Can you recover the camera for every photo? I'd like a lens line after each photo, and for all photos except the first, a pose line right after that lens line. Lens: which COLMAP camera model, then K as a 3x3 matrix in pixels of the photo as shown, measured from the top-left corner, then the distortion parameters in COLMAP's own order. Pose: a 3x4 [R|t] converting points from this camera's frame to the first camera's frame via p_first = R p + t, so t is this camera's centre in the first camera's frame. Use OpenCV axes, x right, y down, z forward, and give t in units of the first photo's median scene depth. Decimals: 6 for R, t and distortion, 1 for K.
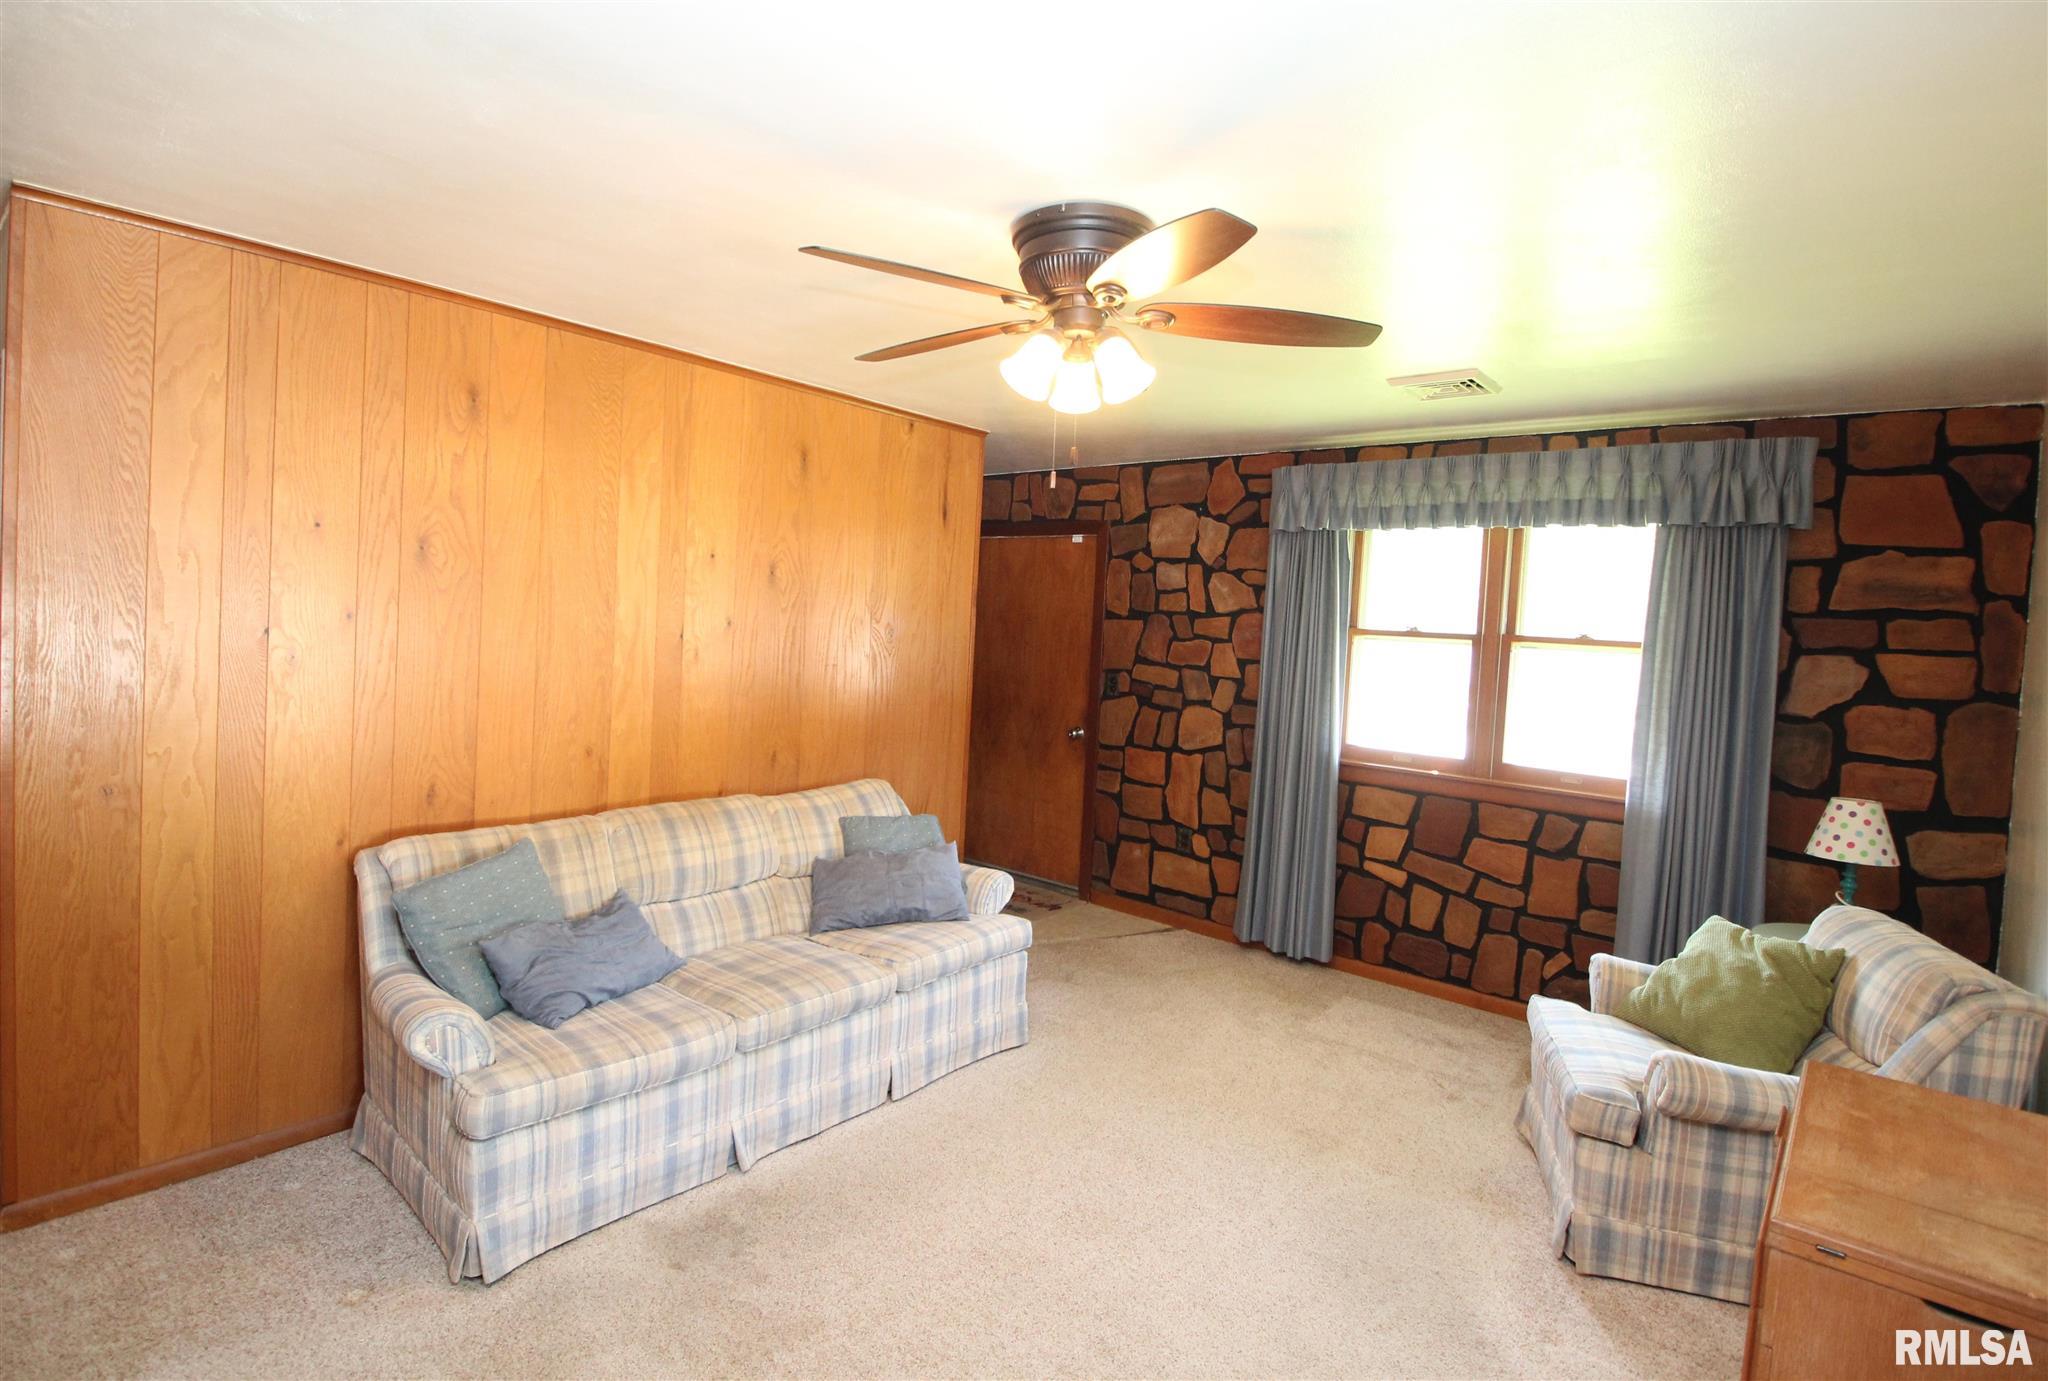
lens RADIAL K [[1005.1, 0, 993.7], [0, 1005.1, 647.3], [0, 0, 1]] dist [0.028130, -0.041834]
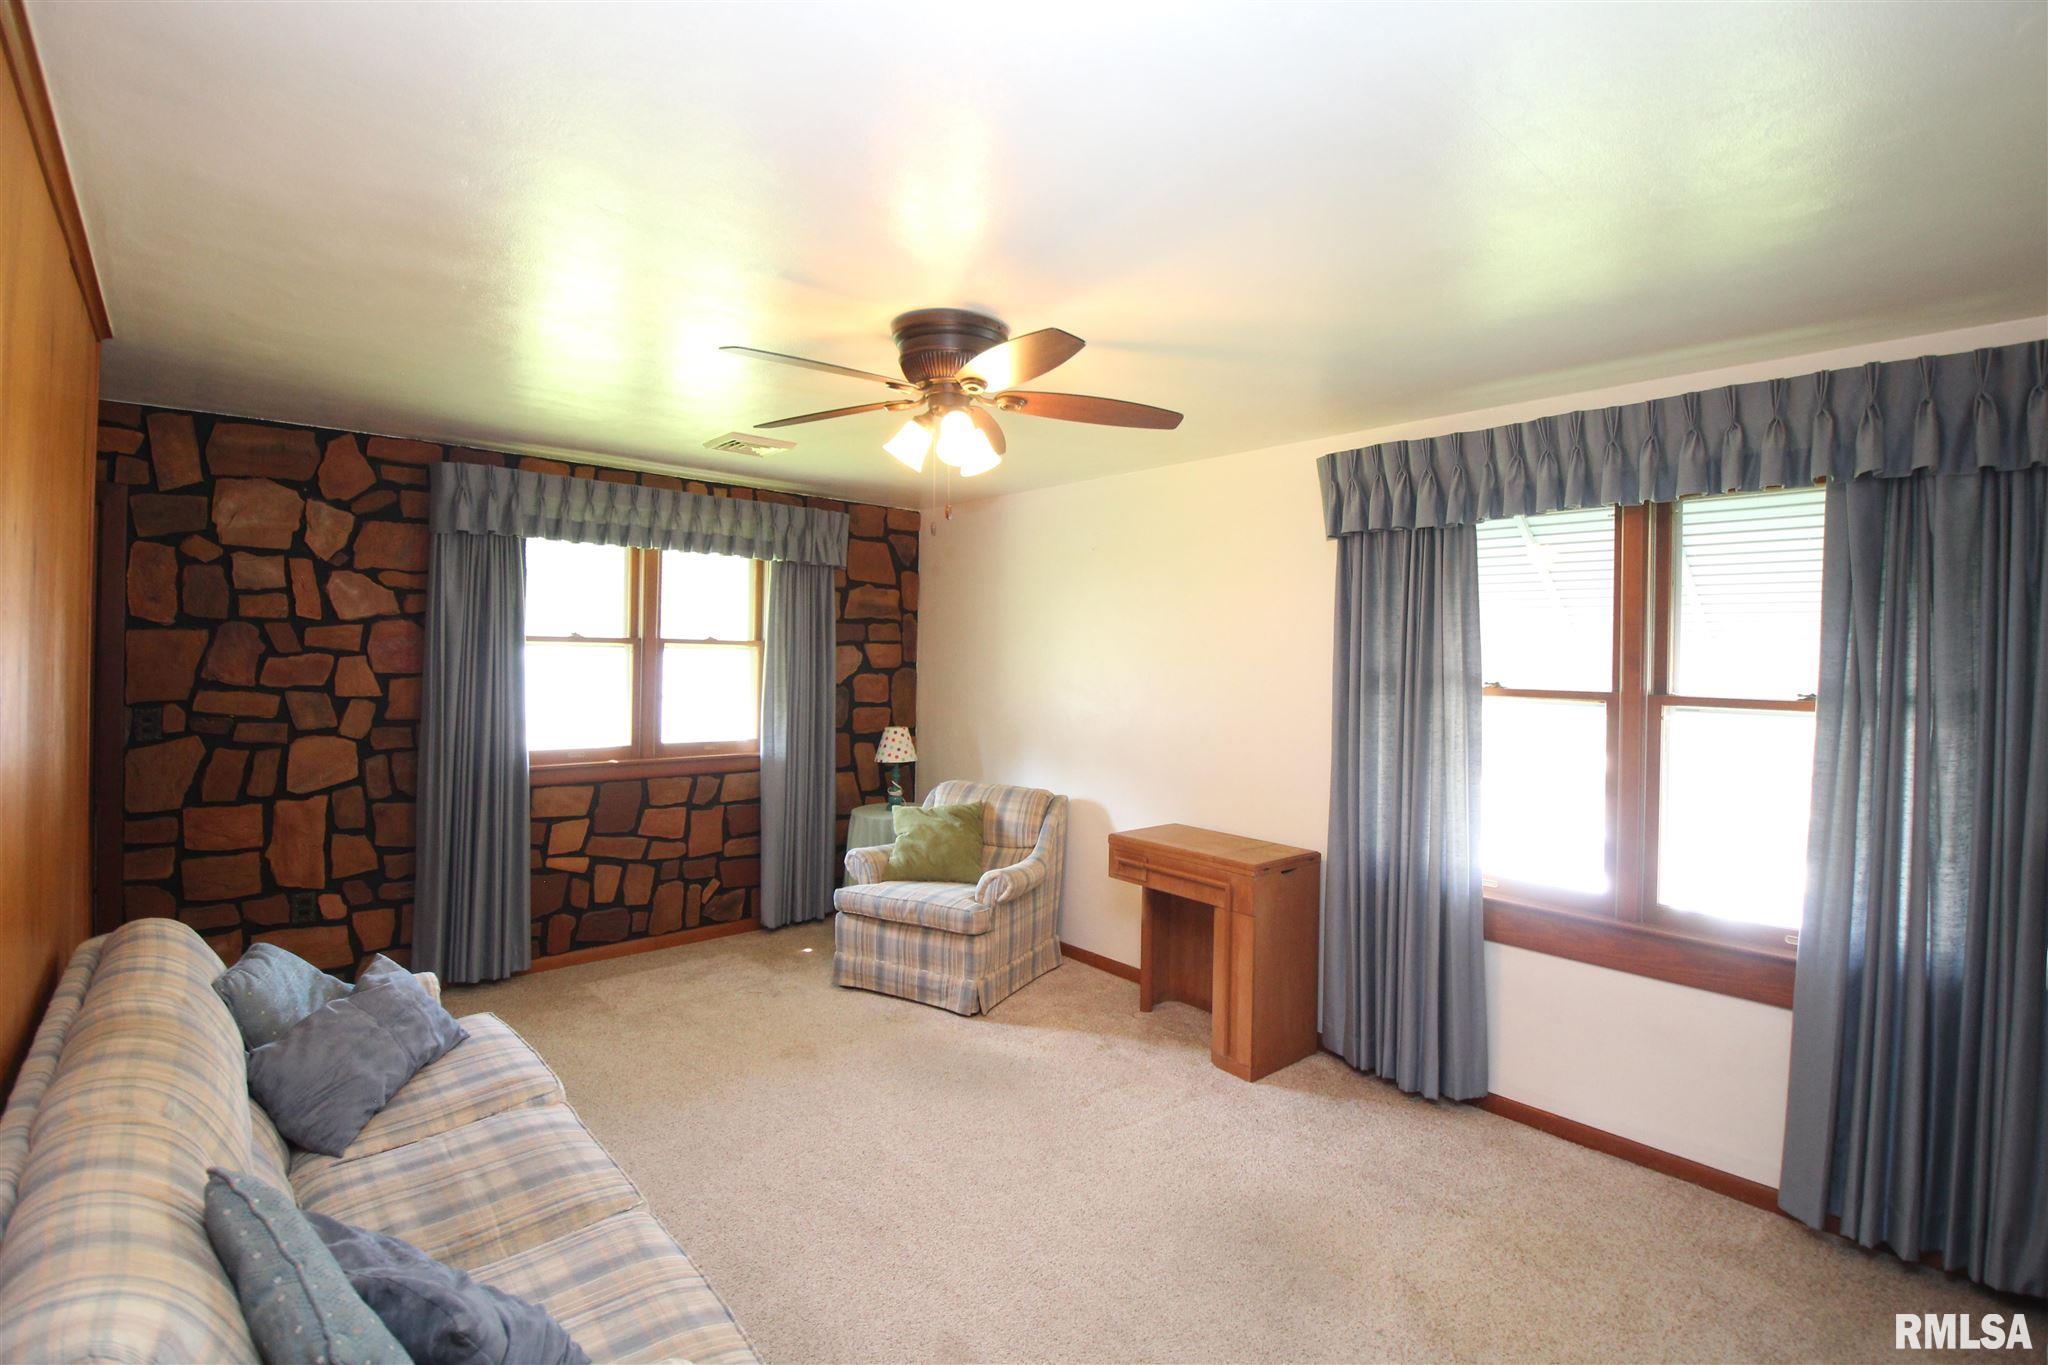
lens RADIAL K [[952.9, 0, 1022.3], [0, 952.9, 654.9], [0, 0, 1]] dist [0.015653, -0.025396]
pose [[0.132340, -0.047498, 0.990066, -0.564177], [0.021682, 0.998751, 0.045016, -0.033760], [-0.990967, 0.015509, 0.133205, 0.406930]]
